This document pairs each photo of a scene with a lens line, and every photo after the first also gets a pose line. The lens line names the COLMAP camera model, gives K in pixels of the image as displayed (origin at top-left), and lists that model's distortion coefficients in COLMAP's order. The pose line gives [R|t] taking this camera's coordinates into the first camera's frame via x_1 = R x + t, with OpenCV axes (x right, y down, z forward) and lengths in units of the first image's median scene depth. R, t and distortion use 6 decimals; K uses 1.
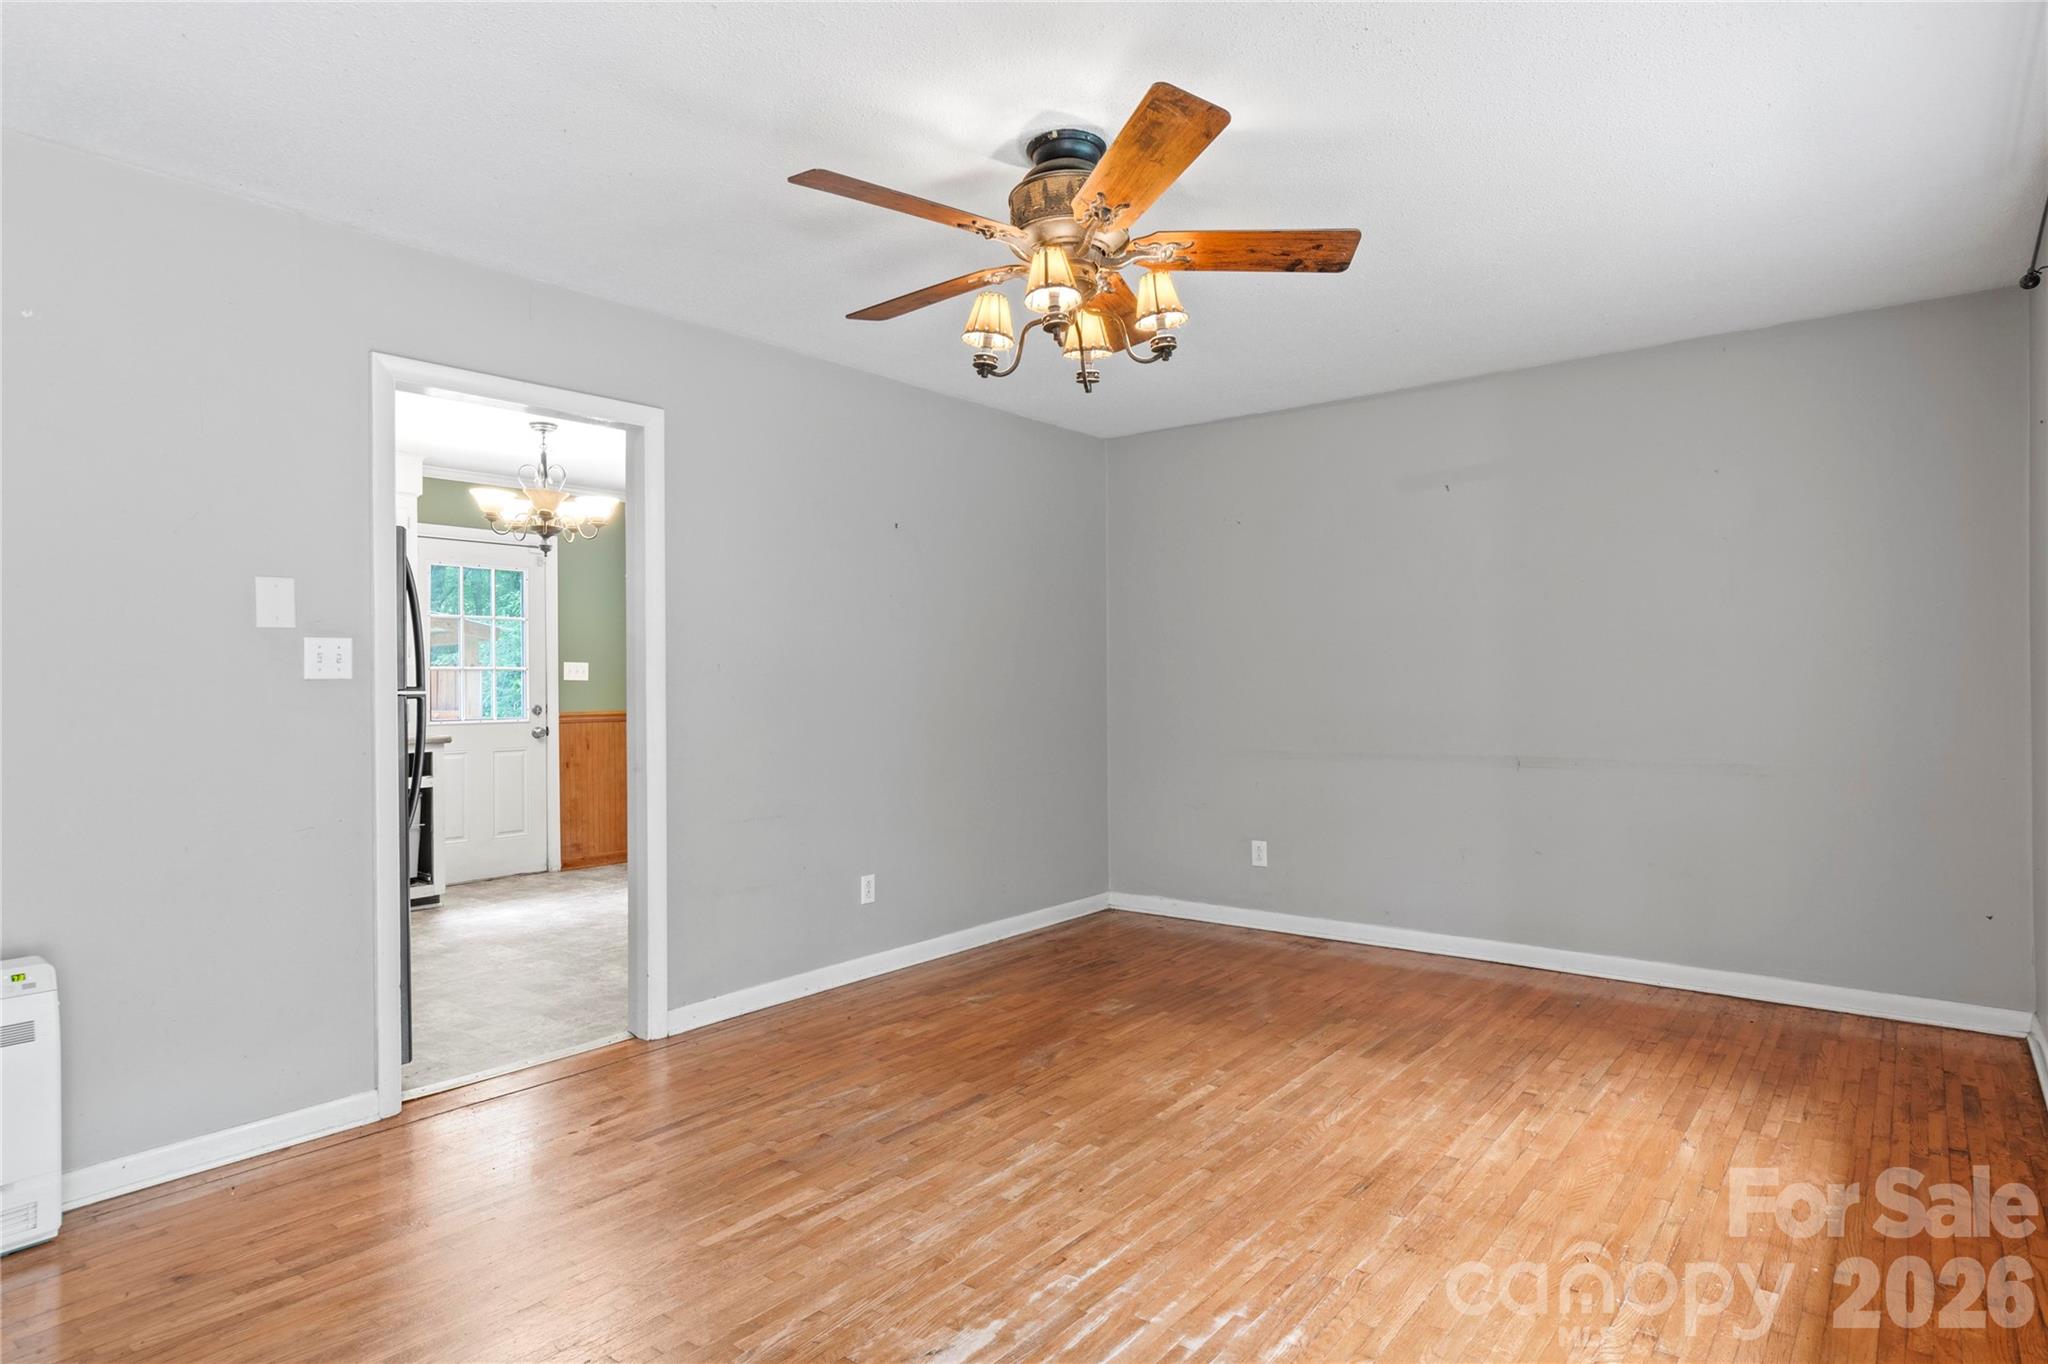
lens RADIAL K [[1128.7, 0, 1026.5], [0, 1128.7, 685.1], [0, 0, 1]] dist [0.002341, -0.004965]
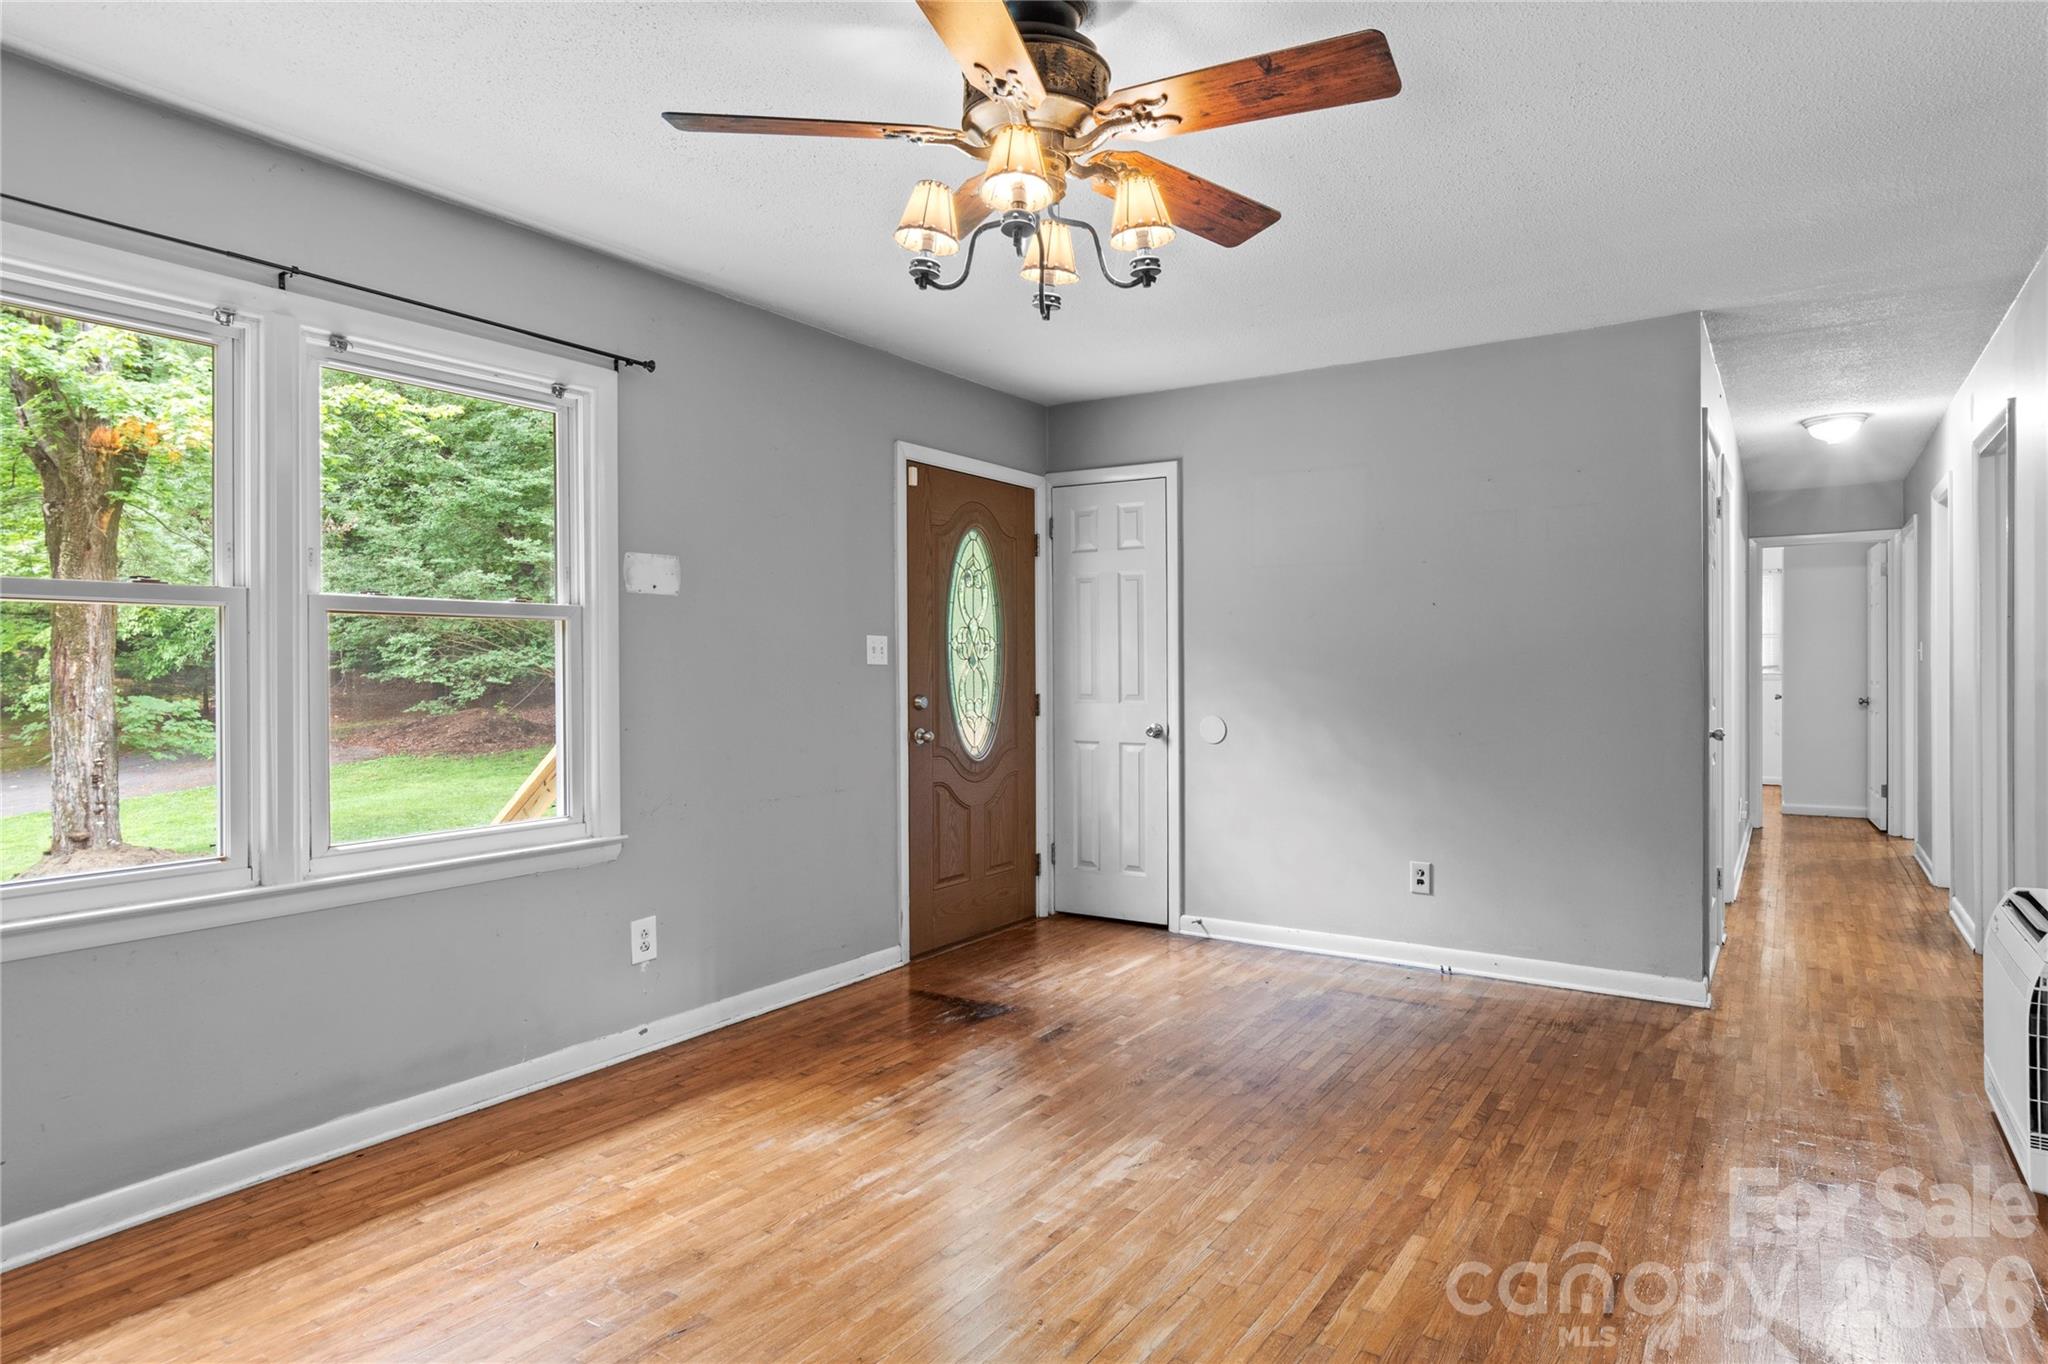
lens RADIAL K [[1128.7, 0, 1109.2], [0, 1128.7, 673.0], [0, 0, 1]] dist [0.002341, -0.004965]
pose [[-0.988552, 0.015836, -0.150050, 0.098268], [0.014272, 0.999832, 0.011497, -0.009292], [0.150207, 0.009224, -0.988611, 1.573061]]
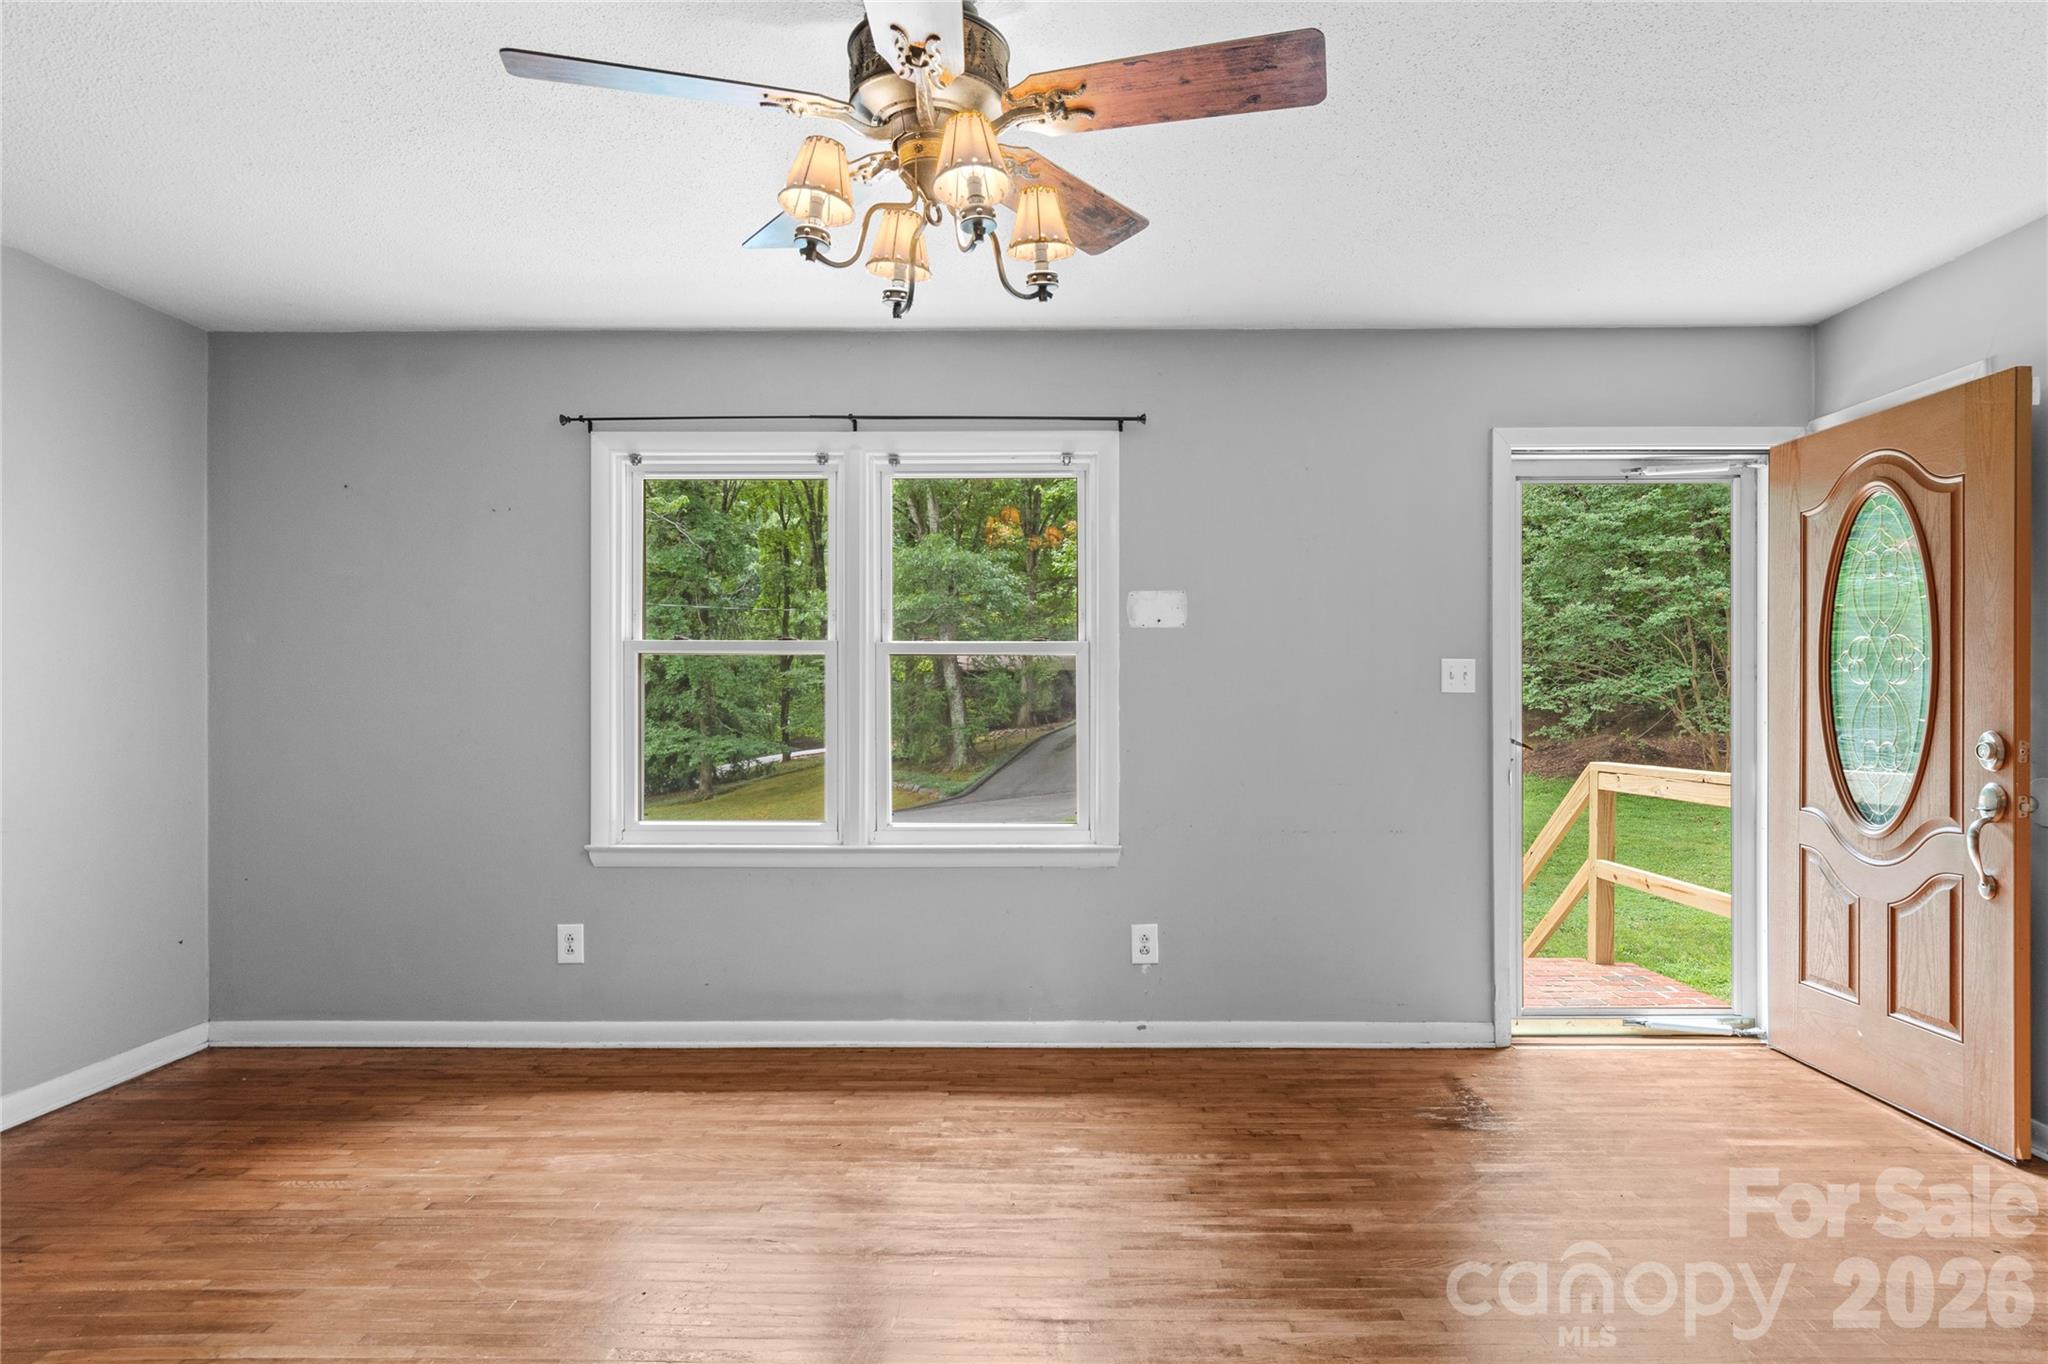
lens RADIAL K [[1112.3, 0, 1079.5], [0, 1112.3, 701.9], [0, 0, 1]] dist [0.006605, 0.000067]
pose [[-0.639373, 0.008241, 0.768852, -0.513037], [0.010786, 0.999940, -0.001749, 0.000298], [-0.768821, 0.007175, -0.639424, 1.214202]]
